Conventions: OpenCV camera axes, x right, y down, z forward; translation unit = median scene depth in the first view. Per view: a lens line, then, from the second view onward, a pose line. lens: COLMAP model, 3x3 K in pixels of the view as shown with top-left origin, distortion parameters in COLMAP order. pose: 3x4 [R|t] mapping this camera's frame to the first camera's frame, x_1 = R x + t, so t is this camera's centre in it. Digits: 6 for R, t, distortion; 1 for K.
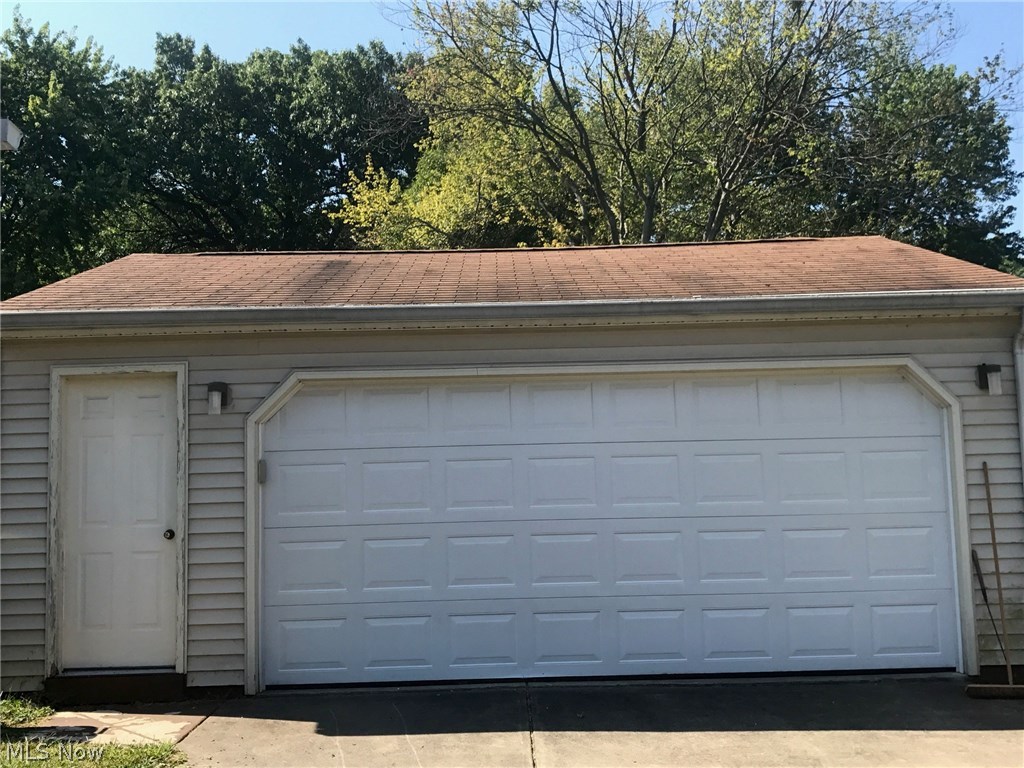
lens RADIAL K [[1094.4, 0, 511.8], [0, 1094.4, 382.1], [0, 0, 1]] dist [-0.055857, 0.000000]
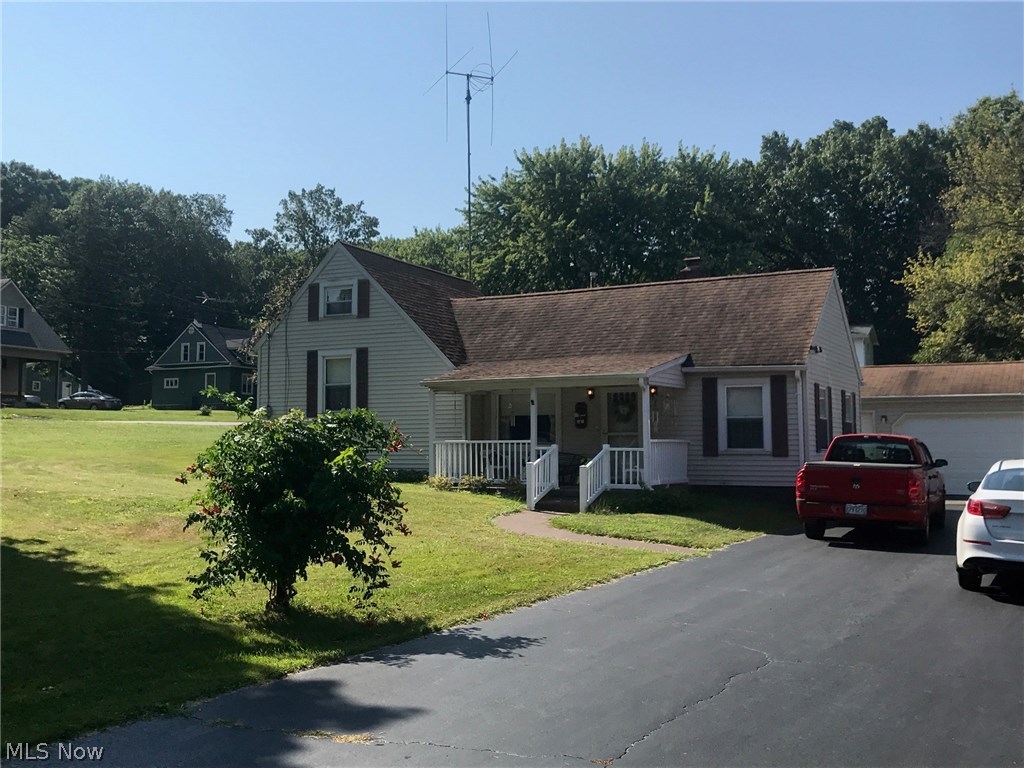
lens RADIAL K [[1094.4, 0, 510.0], [0, 1094.4, 381.5], [0, 0, 1]] dist [-0.055857, 0.000000]
pose [[0.882333, -0.004499, -0.470605, 0.058553], [0.016627, 0.999628, 0.021618, -0.035300], [0.470332, -0.026899, 0.882079, -0.472790]]
